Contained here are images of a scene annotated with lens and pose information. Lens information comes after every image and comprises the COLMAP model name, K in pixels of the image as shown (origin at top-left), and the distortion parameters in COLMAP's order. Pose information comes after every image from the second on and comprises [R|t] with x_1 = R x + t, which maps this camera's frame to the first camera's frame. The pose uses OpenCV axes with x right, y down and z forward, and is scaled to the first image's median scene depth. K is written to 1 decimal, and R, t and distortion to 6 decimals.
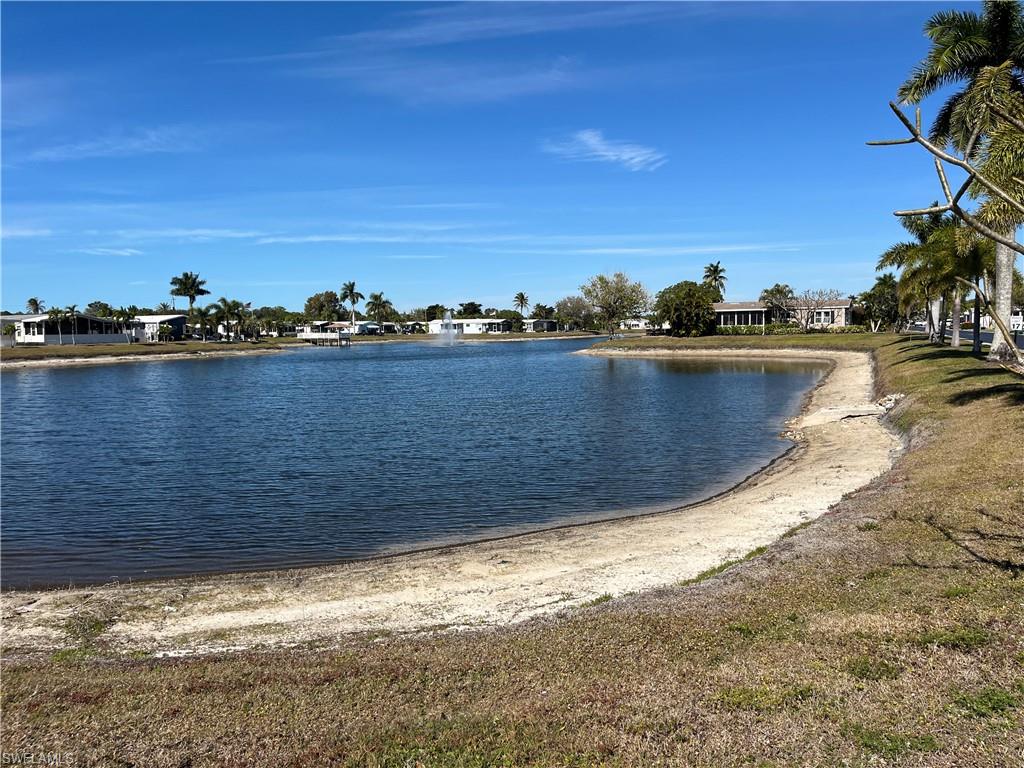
lens RADIAL K [[774.5, 0, 518.7], [0, 774.5, 376.3], [0, 0, 1]] dist [0.061782, -0.077860]
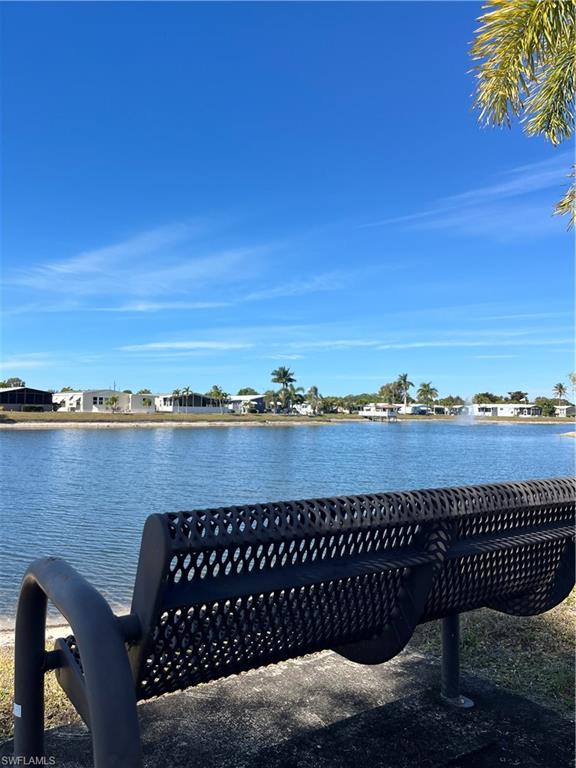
lens RADIAL K [[580.9, 0, 342.2], [0, 580.9, 408.0], [0, 0, 1]] dist [0.061782, -0.077860]
pose [[0.896880, 0.022037, -0.441724, 0.178207], [-0.053969, 0.996747, -0.059852, 0.000191], [0.438968, 0.077520, 0.895152, 0.121657]]
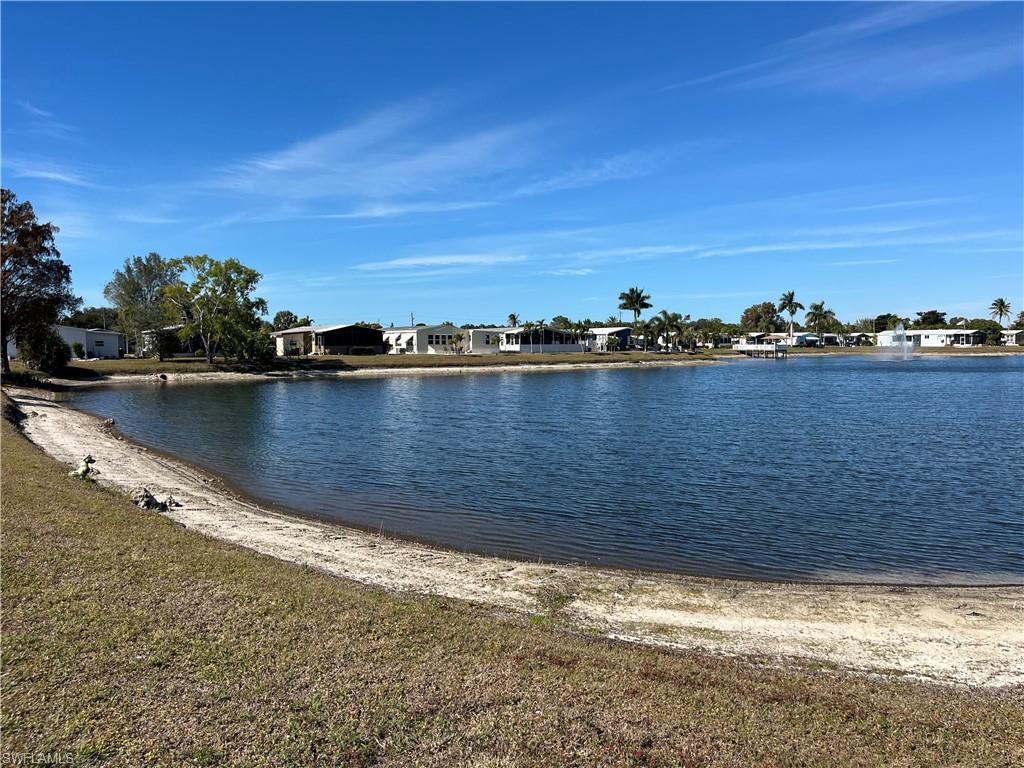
lens RADIAL K [[774.5, 0, 511.9], [0, 774.5, 377.2], [0, 0, 1]] dist [0.061782, -0.077860]
pose [[0.852667, 0.031172, -0.521525, -0.003878], [-0.038252, 0.999264, -0.002814, 0.000198], [0.521053, 0.022349, 0.853231, -0.002477]]
